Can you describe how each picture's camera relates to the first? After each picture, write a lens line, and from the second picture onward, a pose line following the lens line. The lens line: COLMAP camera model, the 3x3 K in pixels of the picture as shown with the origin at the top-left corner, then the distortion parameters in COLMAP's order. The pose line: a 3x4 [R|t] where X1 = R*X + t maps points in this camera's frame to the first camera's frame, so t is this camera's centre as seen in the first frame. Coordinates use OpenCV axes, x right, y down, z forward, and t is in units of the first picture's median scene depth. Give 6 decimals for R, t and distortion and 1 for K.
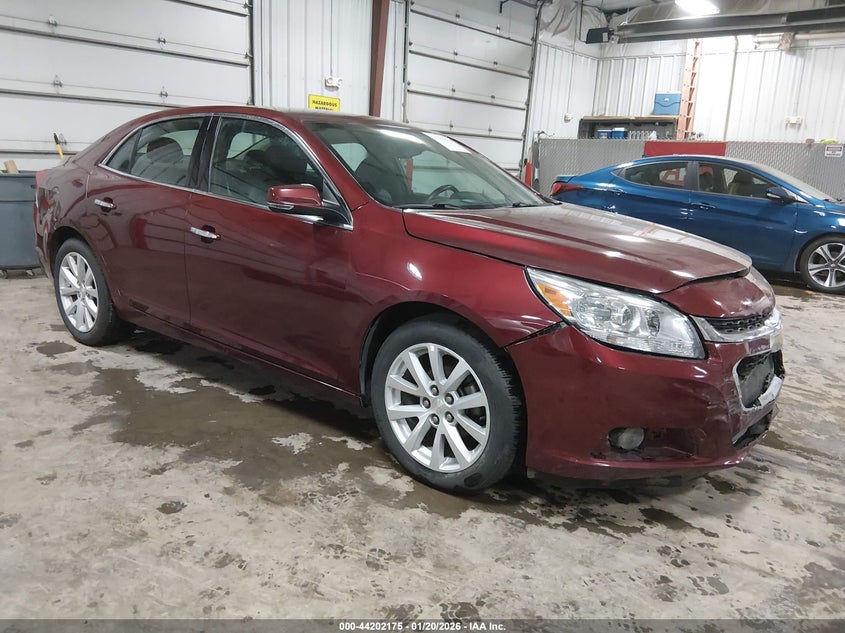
lens RADIAL K [[635.9, 0, 424.6], [0, 635.9, 313.9], [0, 0, 1]] dist [0.091567, -0.161118]
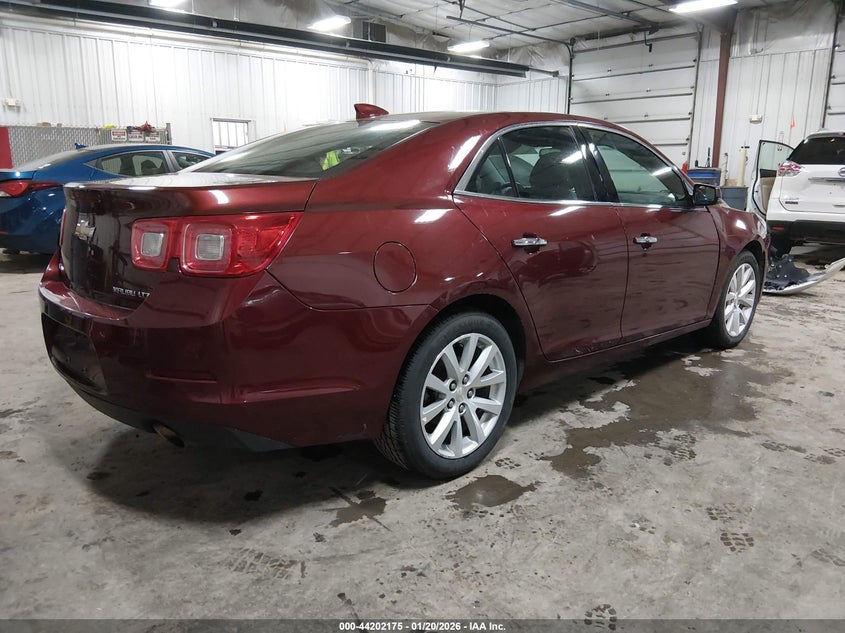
lens RADIAL K [[635.9, 0, 424.6], [0, 635.9, 313.9], [0, 0, 1]] dist [0.091567, -0.161118]
pose [[0.144841, -0.262310, 0.954052, -1.280477], [0.226586, 0.947390, 0.226079, -0.296250], [-0.963161, 0.183429, 0.196657, 1.037265]]
